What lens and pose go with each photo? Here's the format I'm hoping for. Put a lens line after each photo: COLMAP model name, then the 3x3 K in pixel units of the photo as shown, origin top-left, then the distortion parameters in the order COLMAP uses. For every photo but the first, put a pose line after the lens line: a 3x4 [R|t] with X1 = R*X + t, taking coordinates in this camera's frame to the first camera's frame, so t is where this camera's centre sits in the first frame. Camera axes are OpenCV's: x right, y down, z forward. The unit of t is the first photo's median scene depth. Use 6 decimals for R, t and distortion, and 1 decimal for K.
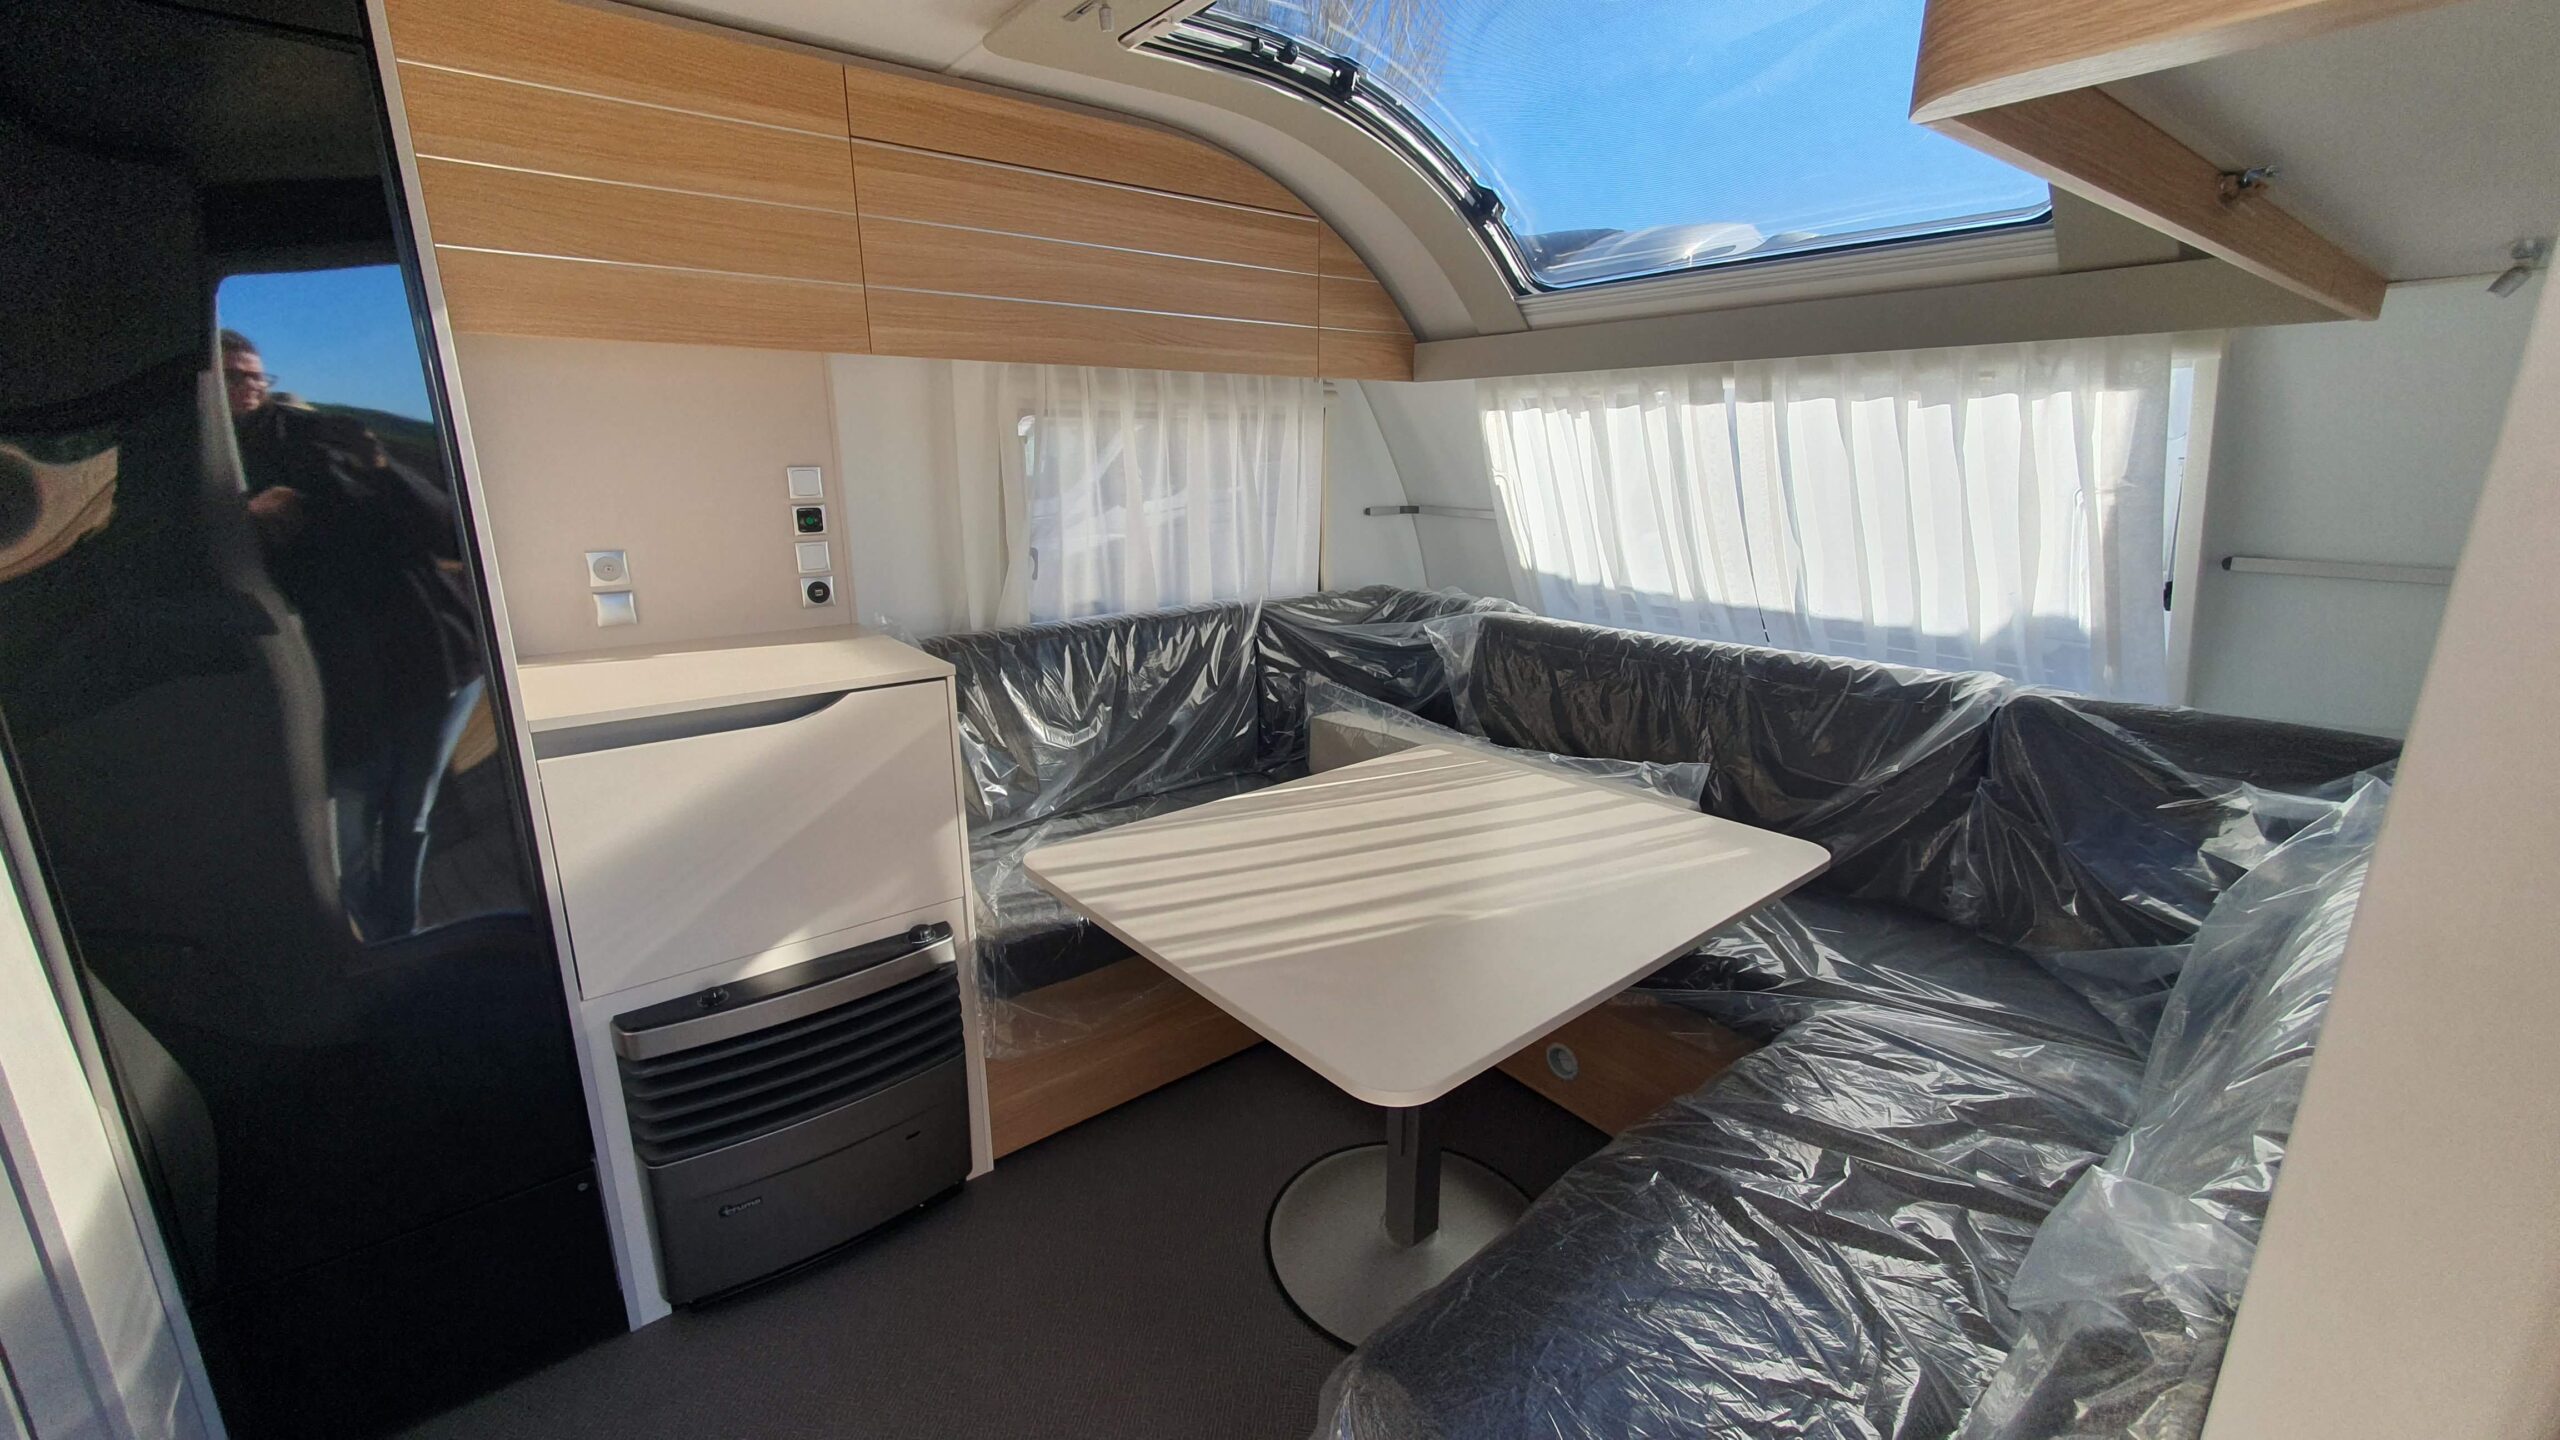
lens RADIAL K [[1017.1, 0, 1276.4], [0, 1017.1, 723.6], [0, 0, 1]] dist [0.010939, -0.001855]
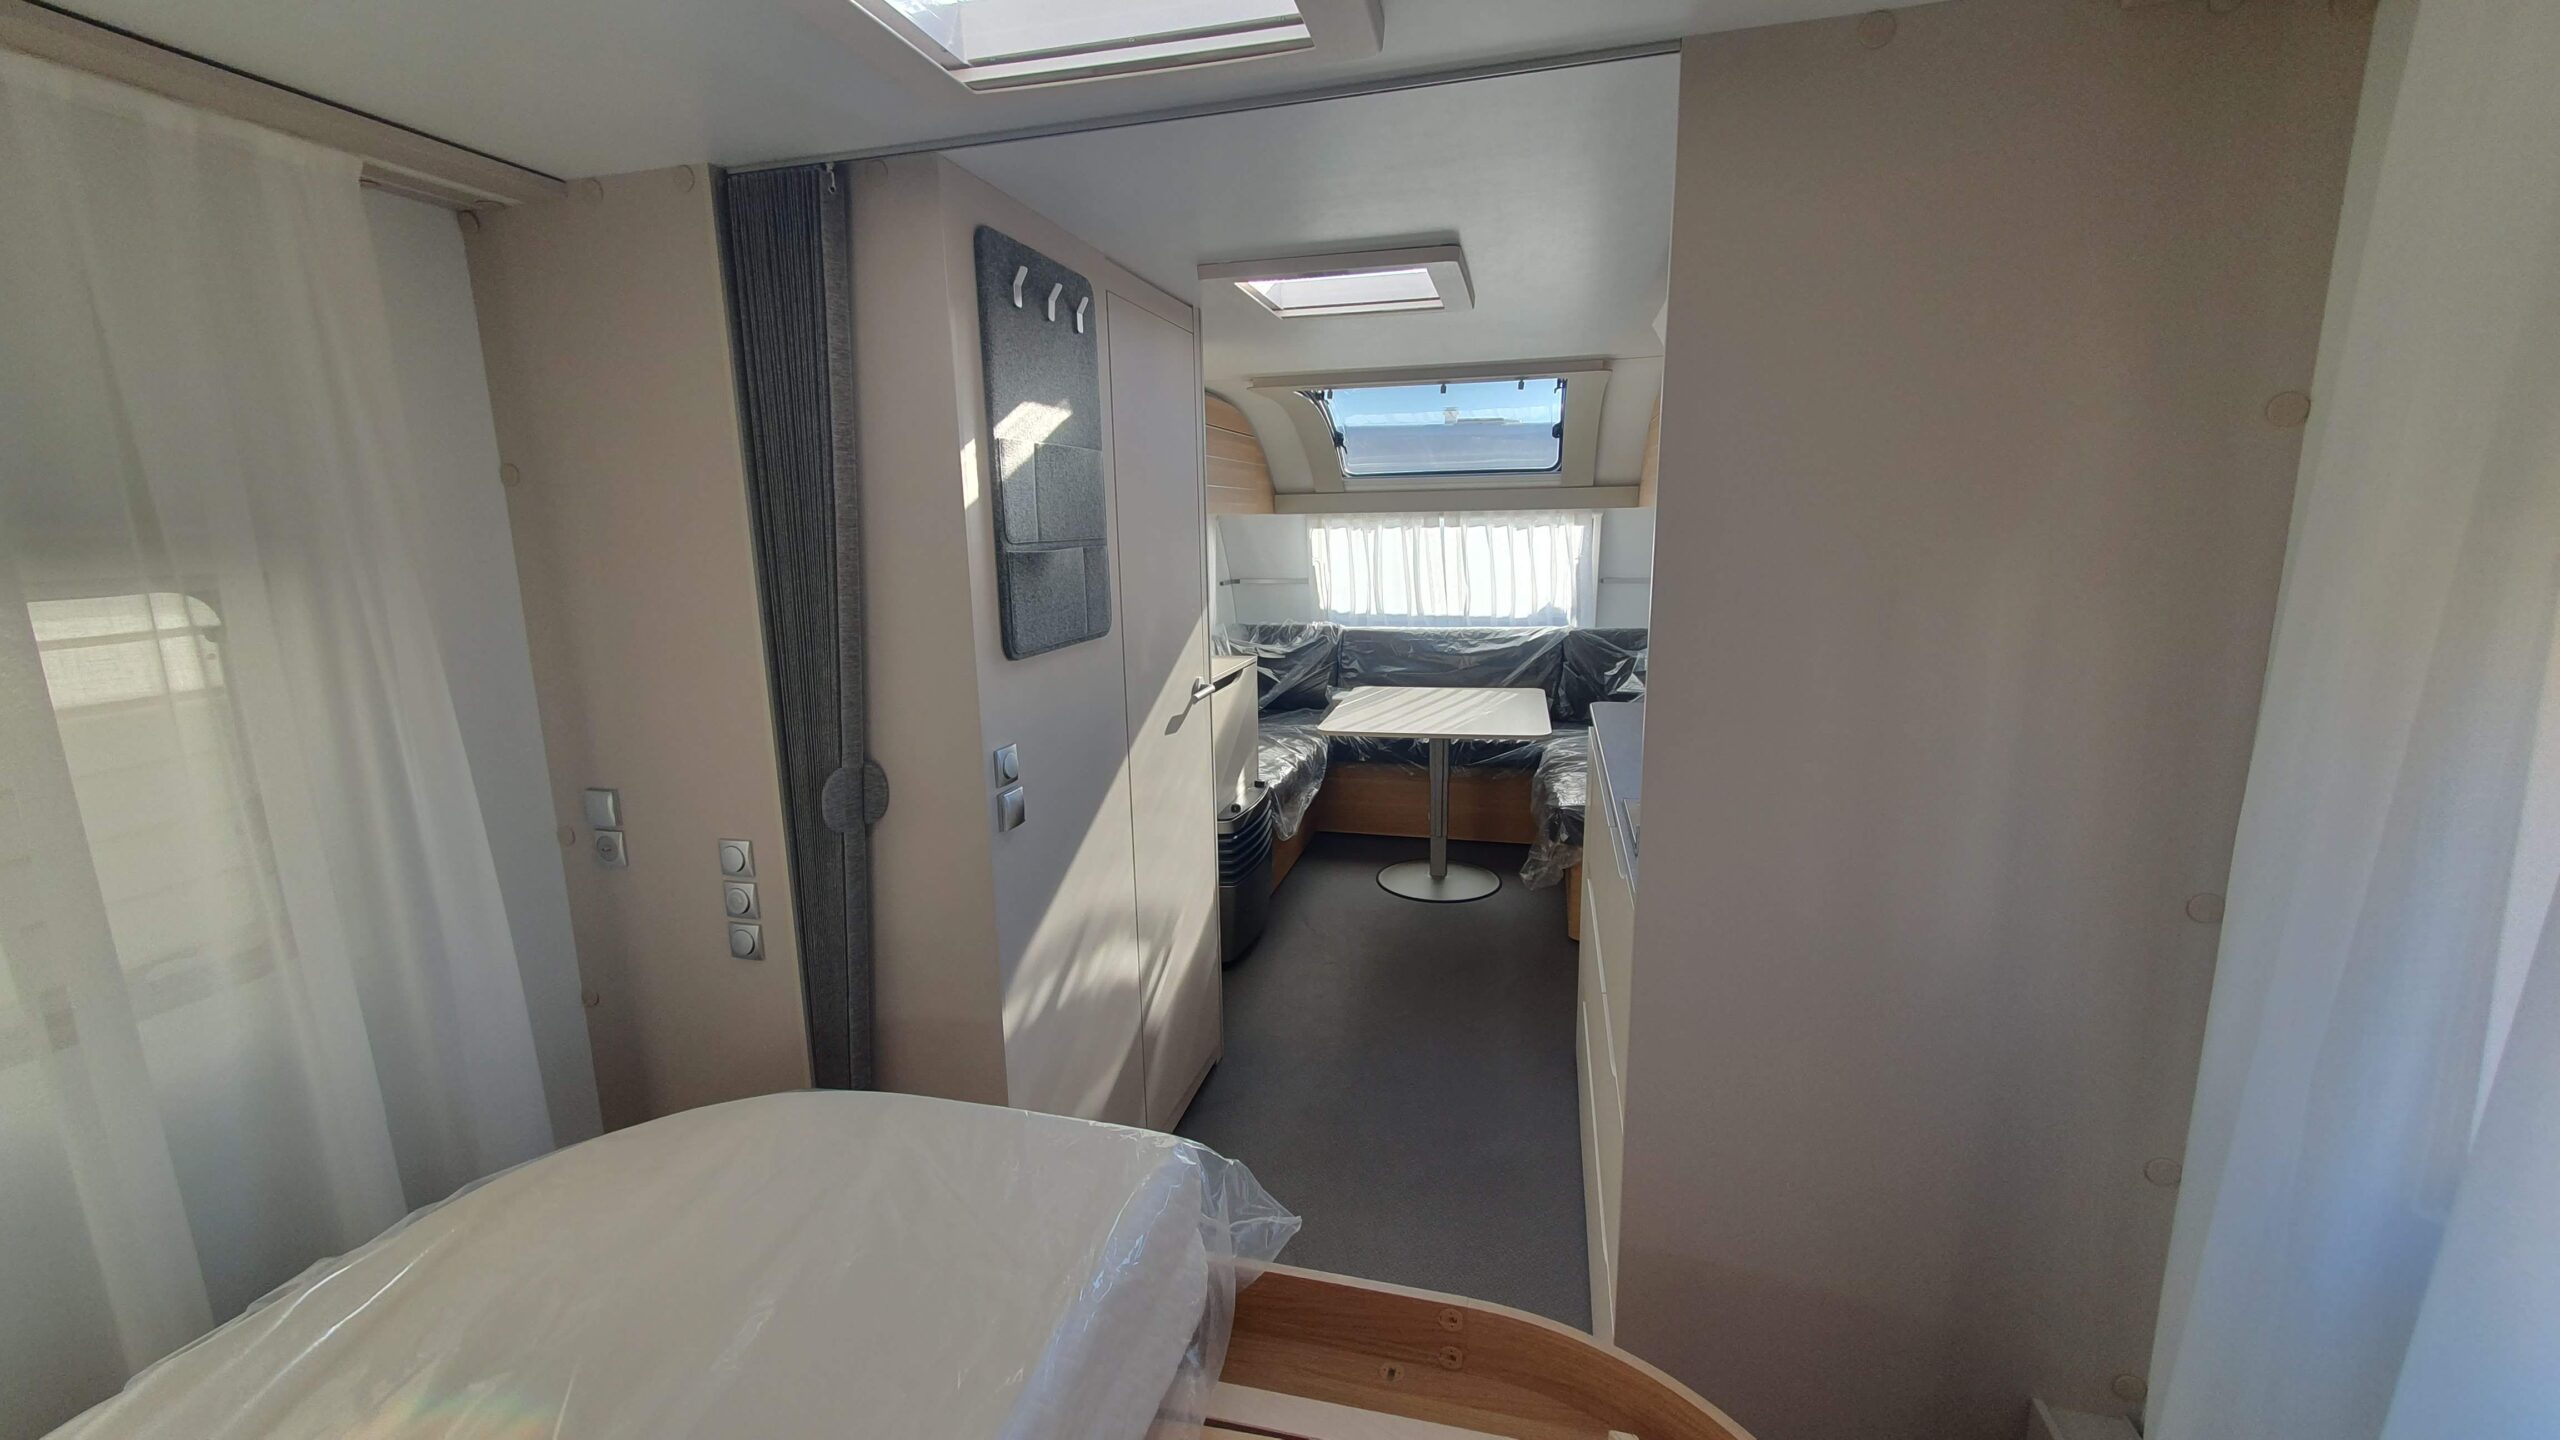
lens RADIAL K [[1017.1, 0, 1276.4], [0, 1017.1, 722.4], [0, 0, 1]] dist [0.010939, -0.001855]
pose [[0.787496, -0.133212, 0.601752, -1.295107], [0.177528, 0.984009, -0.014492, 0.092198], [-0.590199, 0.118240, 0.798552, -0.584783]]
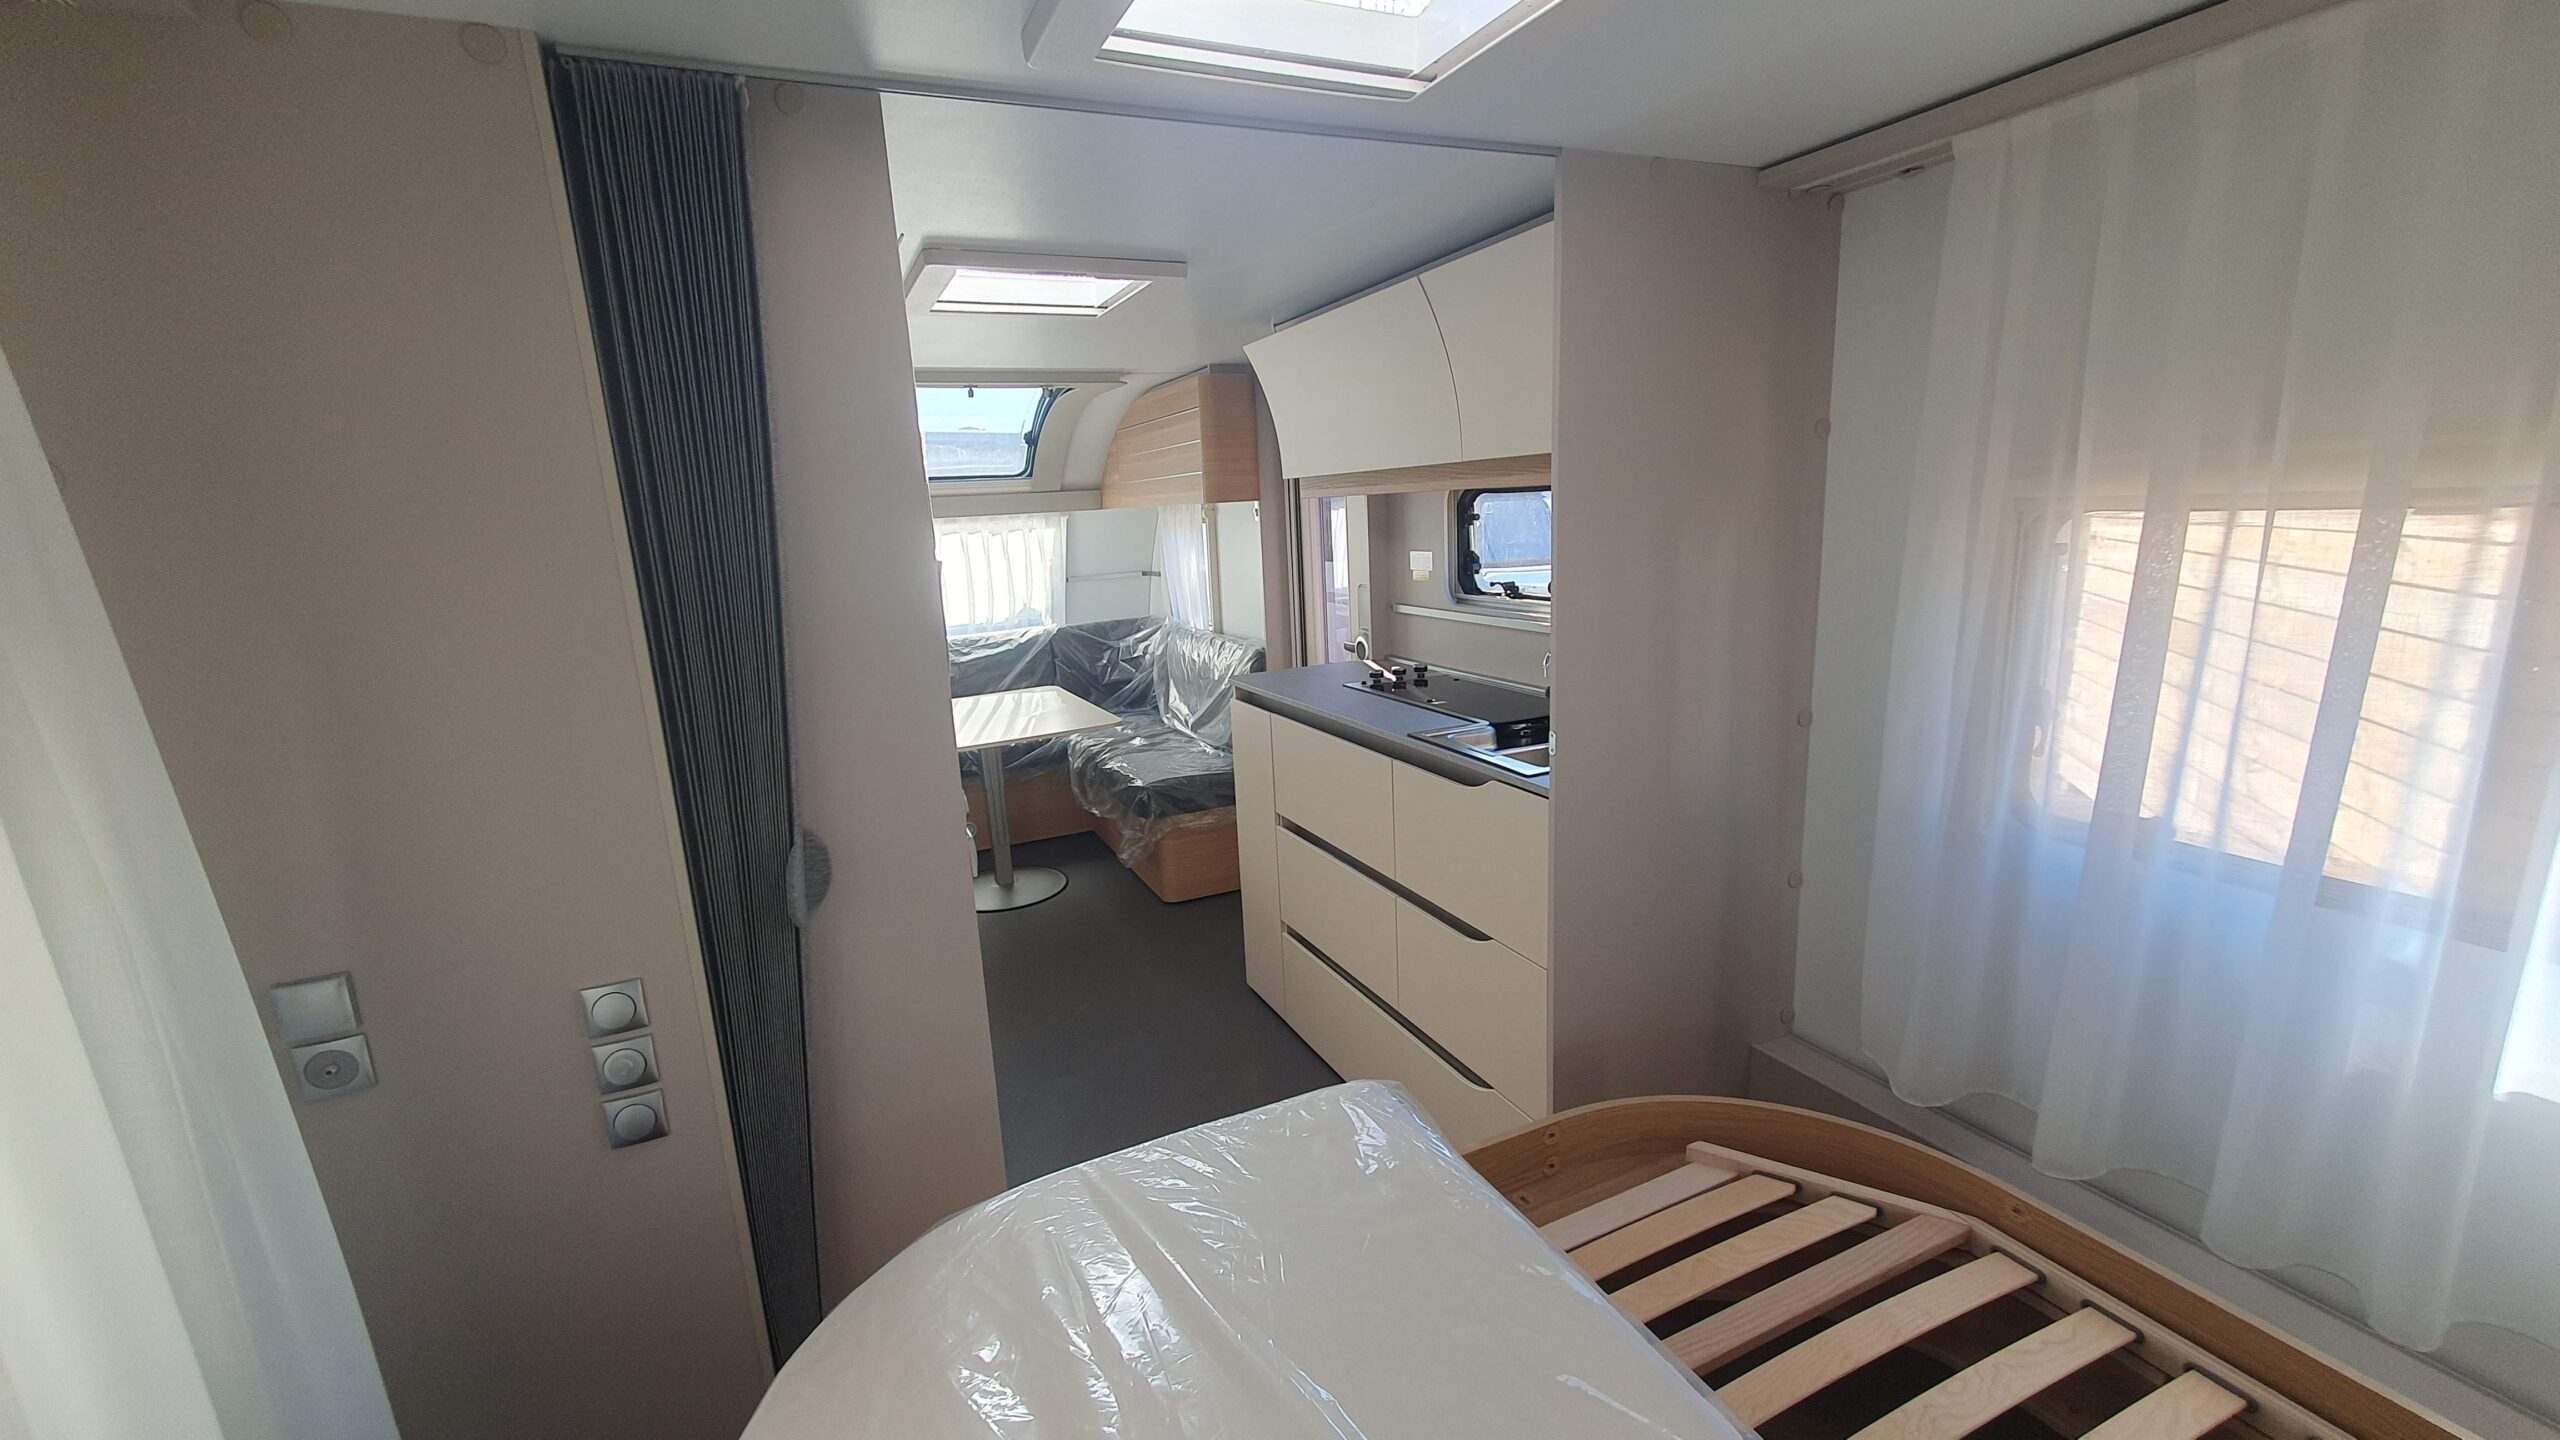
lens RADIAL K [[1017.1, 0, 1254.9], [0, 1017.1, 726.8], [0, 0, 1]] dist [0.010939, -0.001855]
pose [[0.221107, -0.219525, 0.950221, -1.596309], [0.306723, 0.940547, 0.145919, -0.014121], [-0.925761, 0.259191, 0.275295, -0.212862]]
